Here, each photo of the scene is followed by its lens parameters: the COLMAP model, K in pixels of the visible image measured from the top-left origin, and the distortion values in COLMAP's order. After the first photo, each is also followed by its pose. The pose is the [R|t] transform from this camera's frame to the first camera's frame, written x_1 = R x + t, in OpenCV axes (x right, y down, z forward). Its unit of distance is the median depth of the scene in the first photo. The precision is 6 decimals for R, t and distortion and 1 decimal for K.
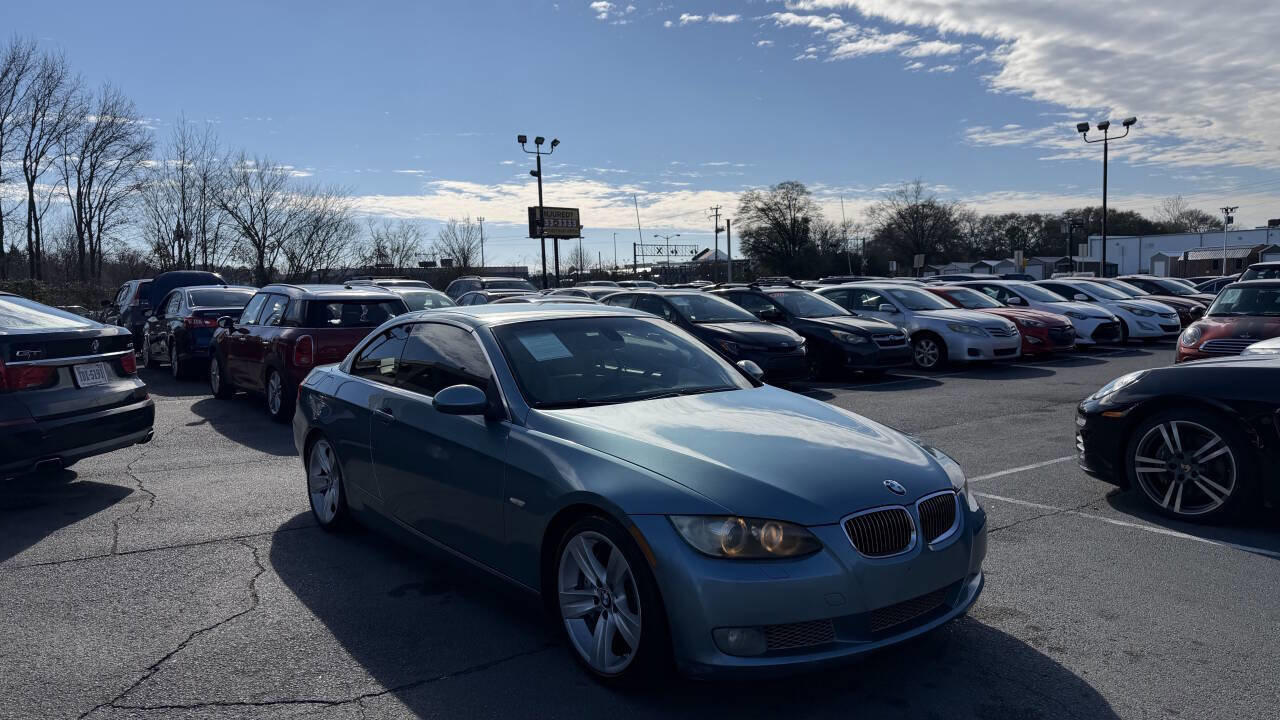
lens RADIAL K [[887.8, 0, 641.6], [0, 887.8, 368.4], [0, 0, 1]] dist [0.043961, -0.067424]
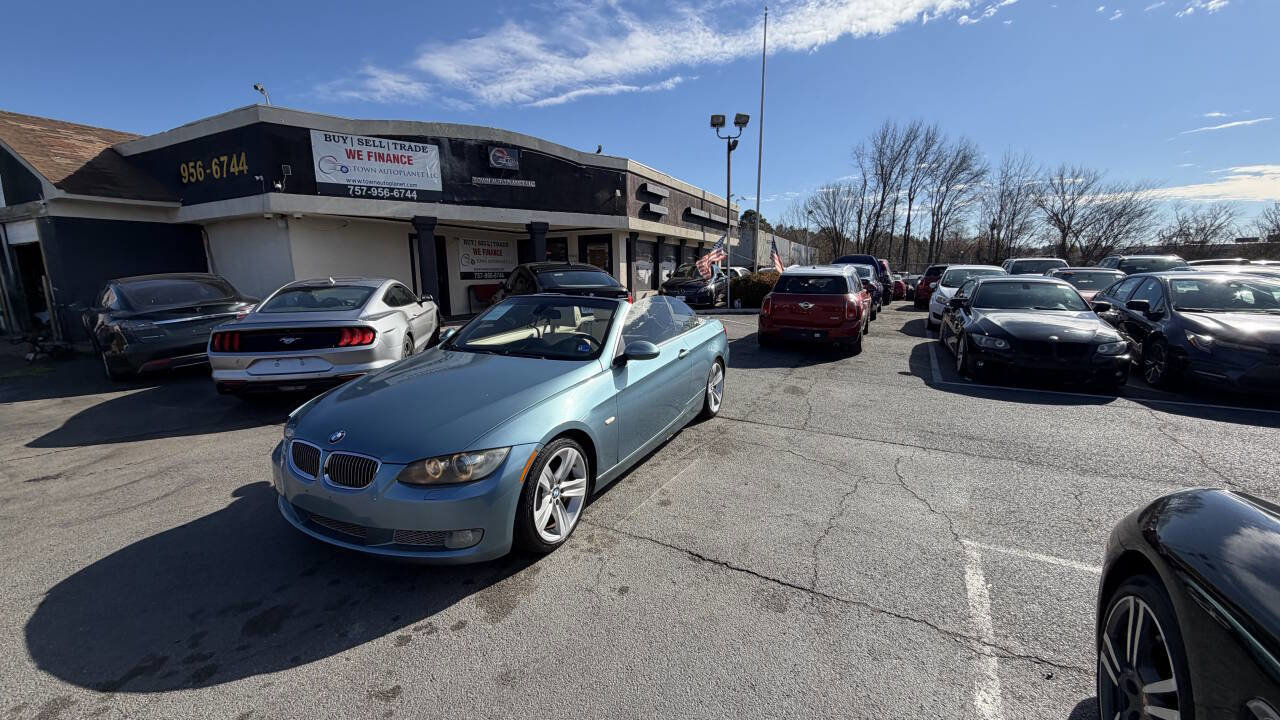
lens RADIAL K [[508.2, 0, 635.1], [0, 508.2, 360.0], [0, 0, 1]] dist [-0.002559, 0.000101]
pose [[0.420803, 0.174930, -0.890126, 0.101559], [-0.081878, 0.984550, 0.154779, -0.012235], [0.903450, 0.007751, 0.428624, 0.092162]]
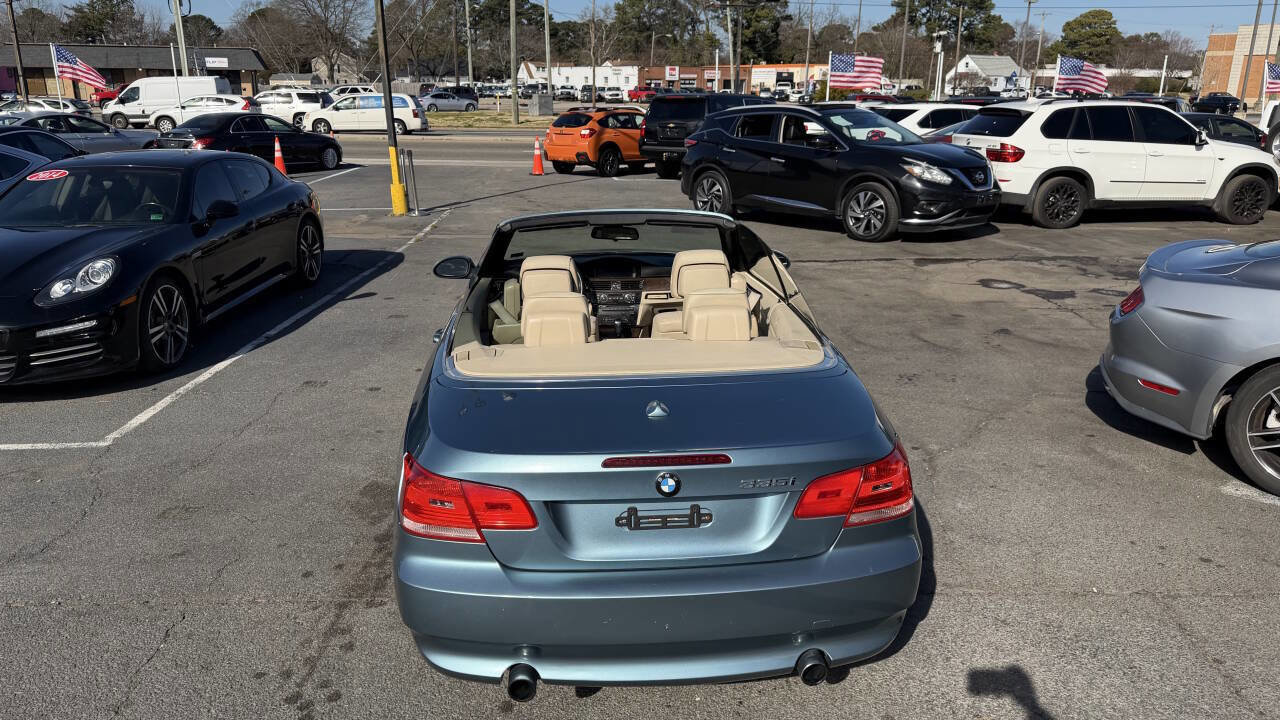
lens RADIAL K [[881.3, 0, 649.9], [0, 881.3, 382.1], [0, 0, 1]] dist [0.118029, -0.168293]
pose [[-0.825123, -0.156573, 0.542824, -0.081055], [0.068710, 0.925885, 0.371505, -0.030961], [-0.560760, 0.343835, -0.753210, 0.223721]]
